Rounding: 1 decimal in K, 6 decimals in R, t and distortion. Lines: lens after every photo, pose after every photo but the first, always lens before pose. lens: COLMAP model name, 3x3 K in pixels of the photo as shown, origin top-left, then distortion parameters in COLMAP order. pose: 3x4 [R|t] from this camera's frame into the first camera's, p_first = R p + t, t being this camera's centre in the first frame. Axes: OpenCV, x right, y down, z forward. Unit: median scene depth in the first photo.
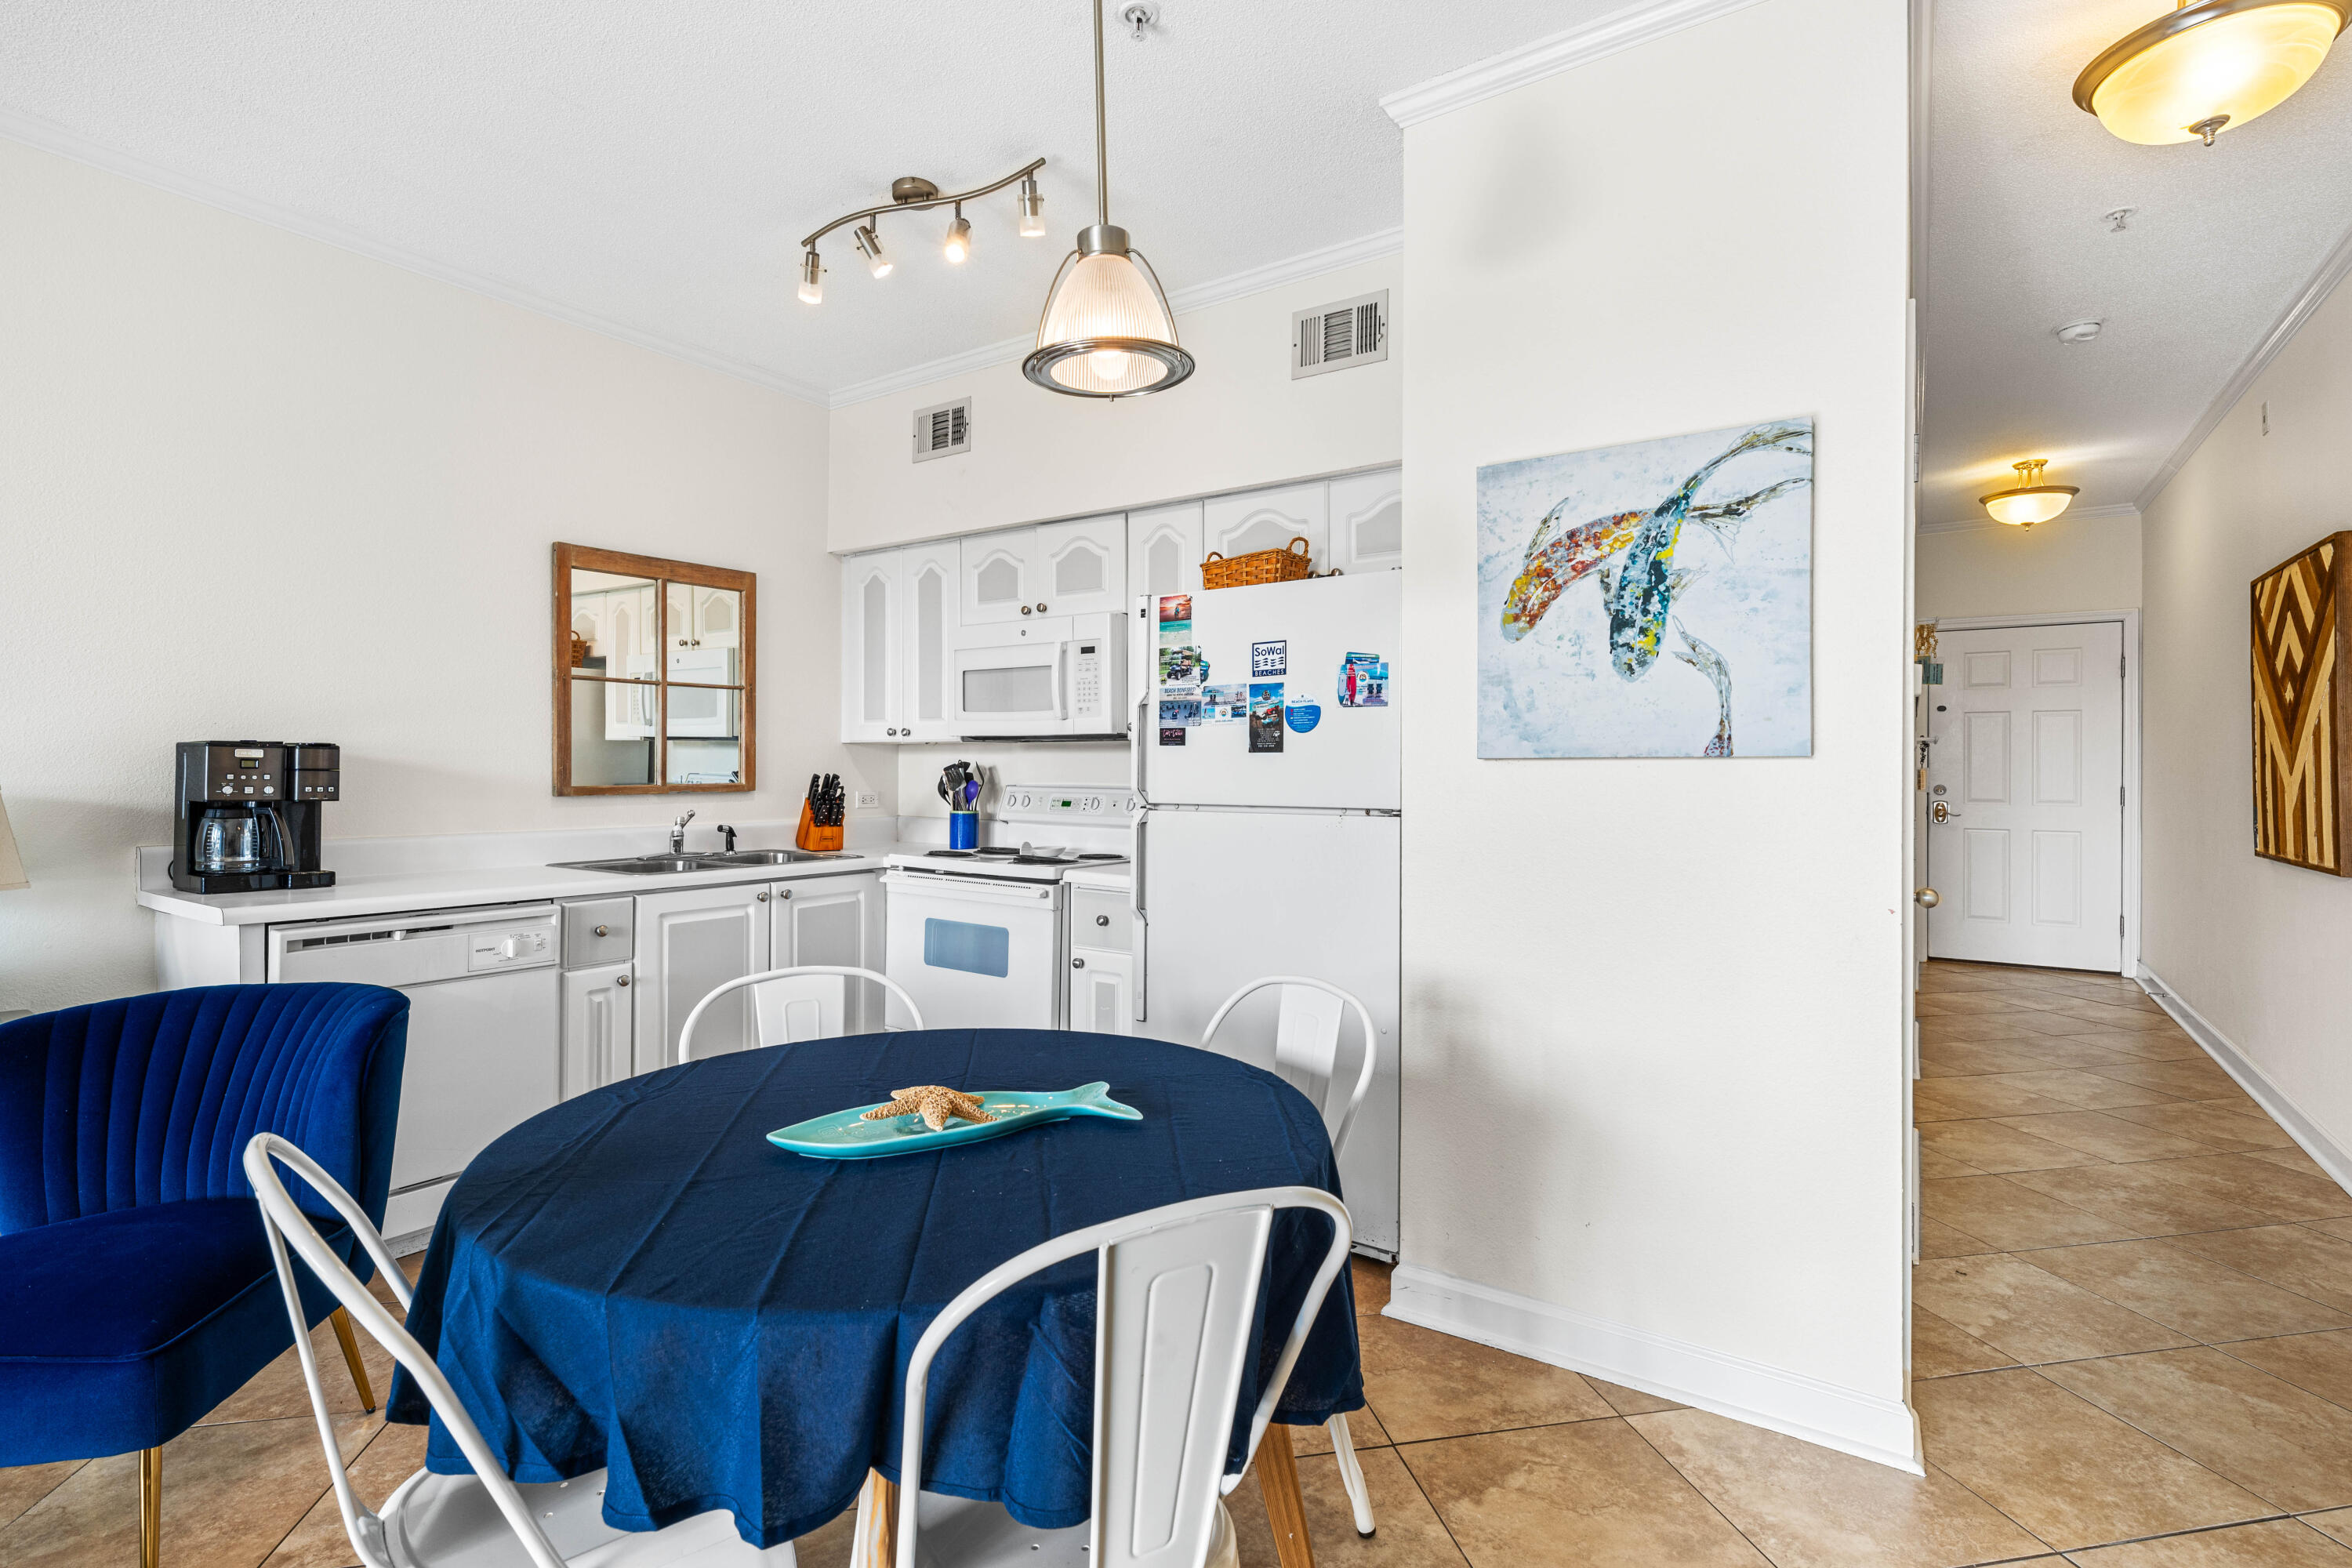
lens RADIAL K [[1079.6, 0, 1225.3], [0, 1079.6, 764.0], [0, 0, 1]] dist [0.001617, -0.000469]
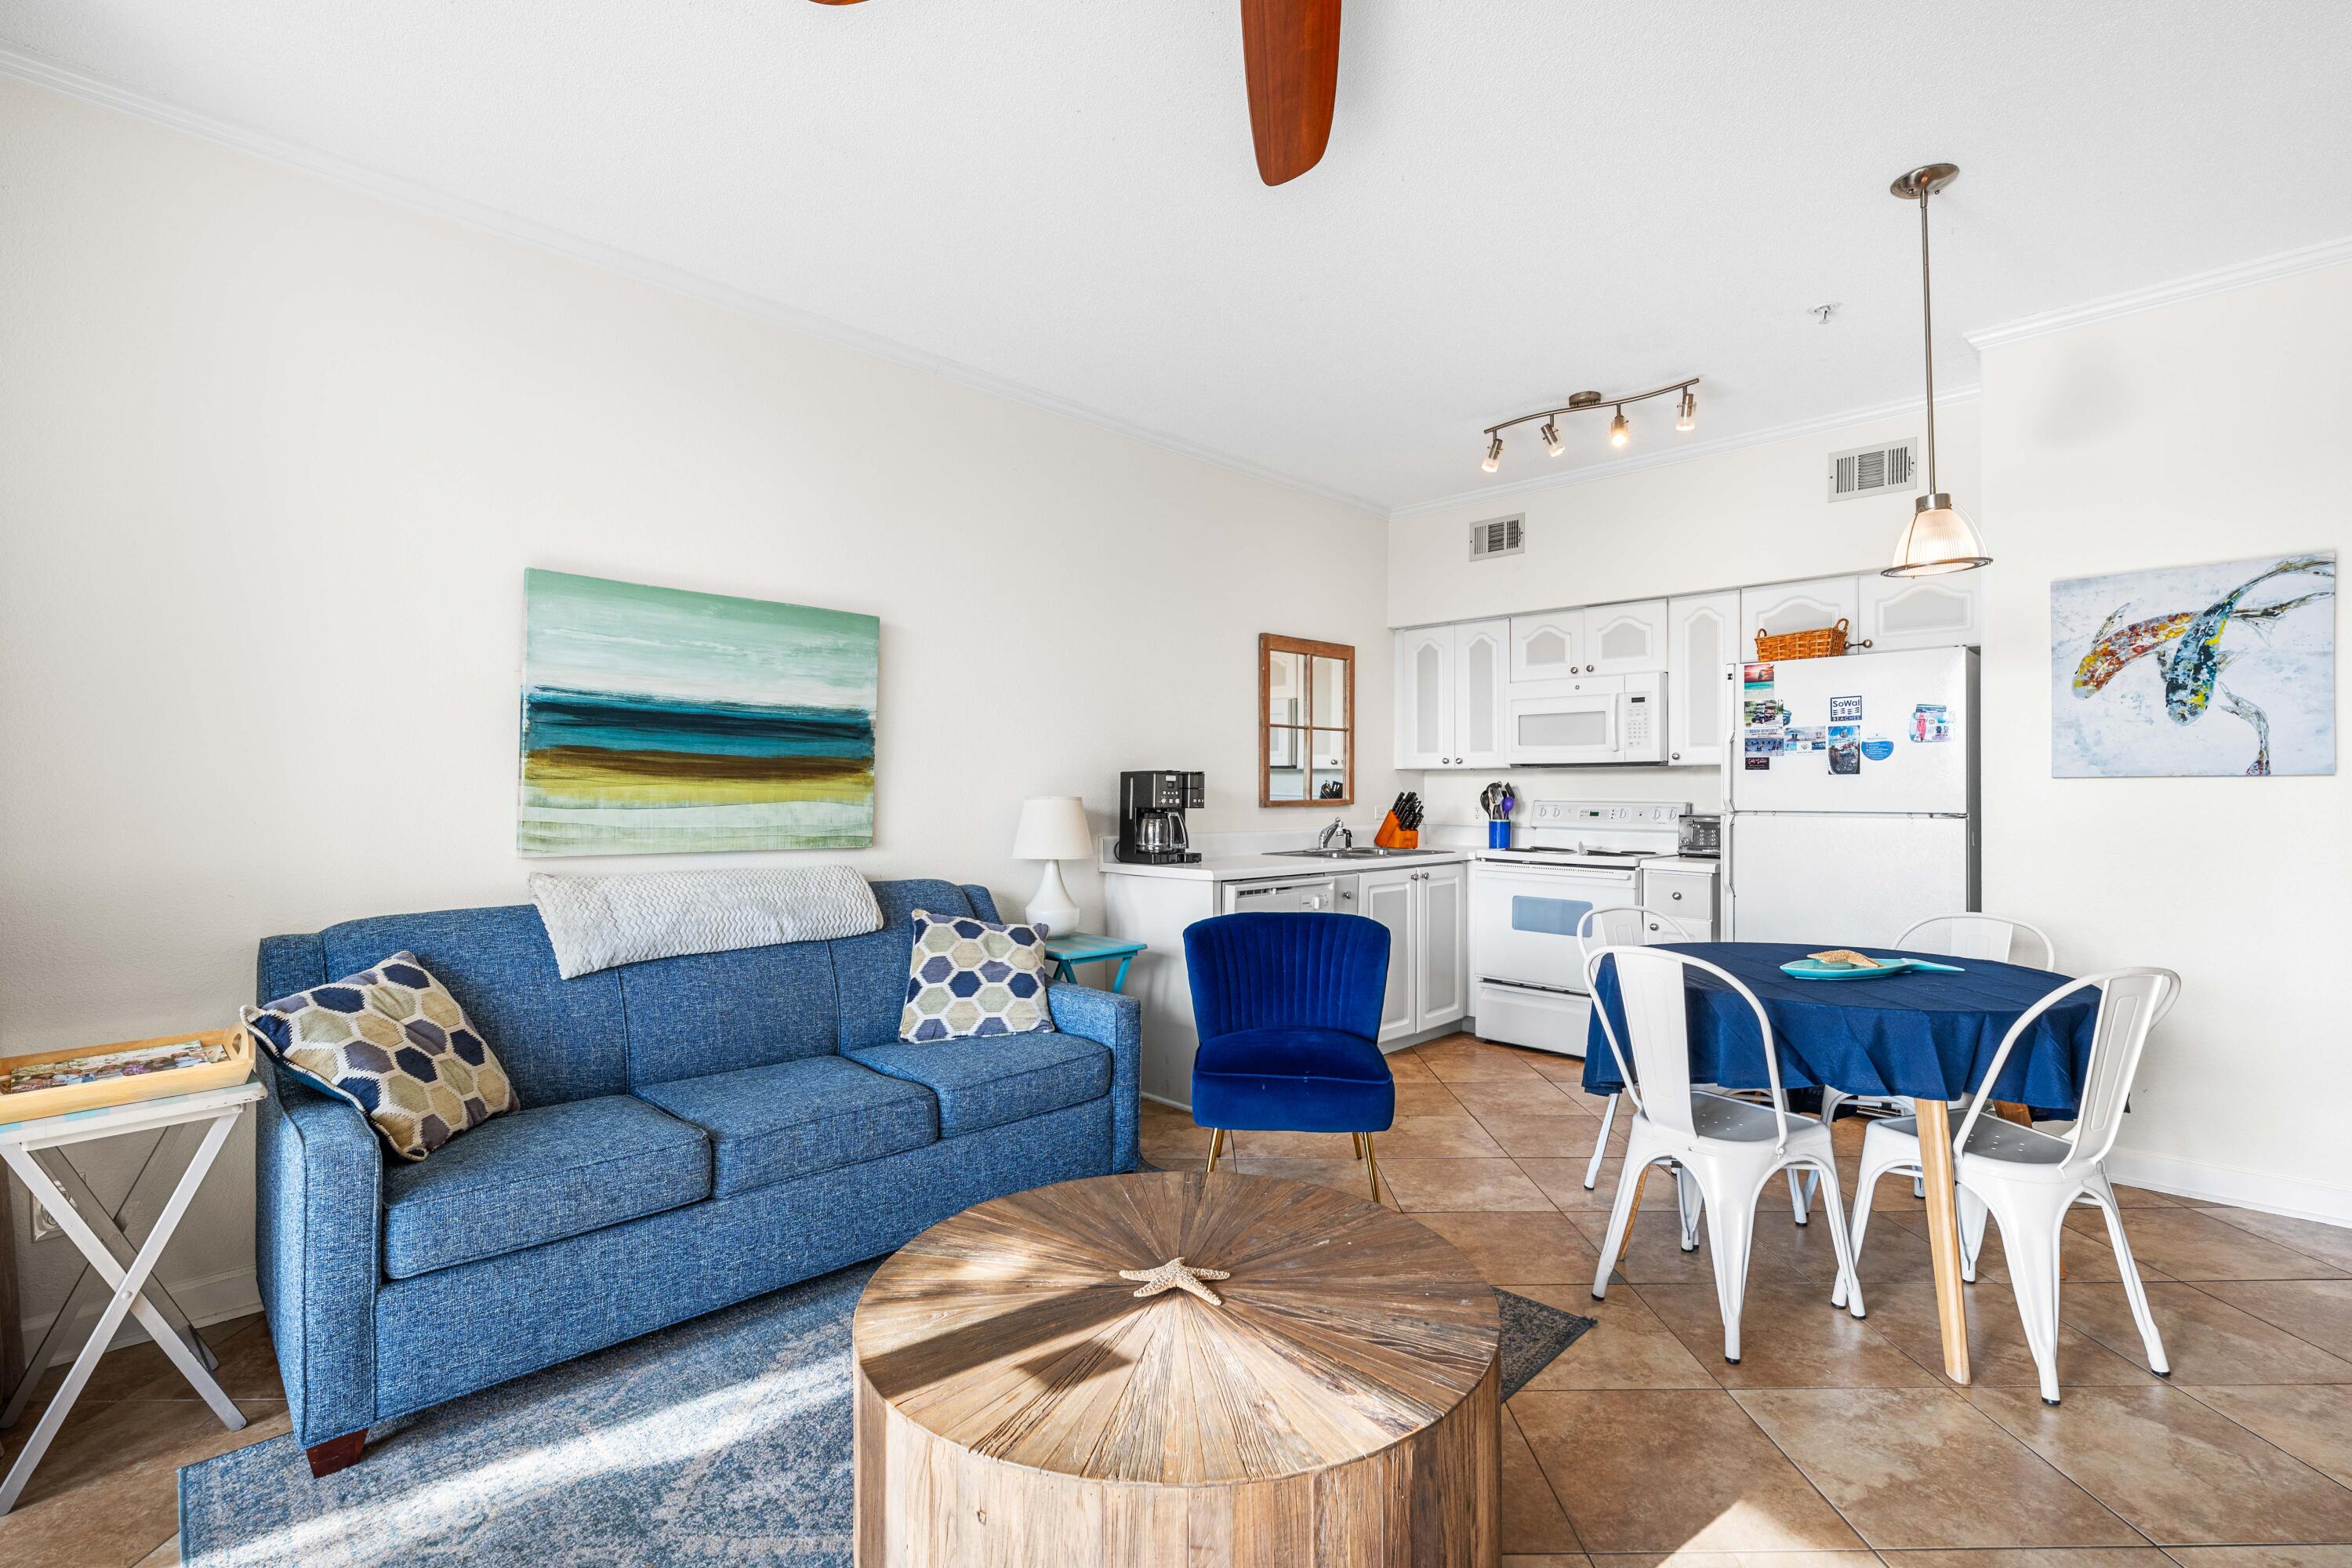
lens RADIAL K [[1079.6, 0, 1215.6], [0, 1079.6, 781.7], [0, 0, 1]] dist [0.001617, -0.000469]
pose [[0.984254, -0.004171, -0.176713, -0.481646], [0.003122, 0.999976, -0.006215, 0.005030], [0.176734, 0.005566, 0.984243, -0.505436]]
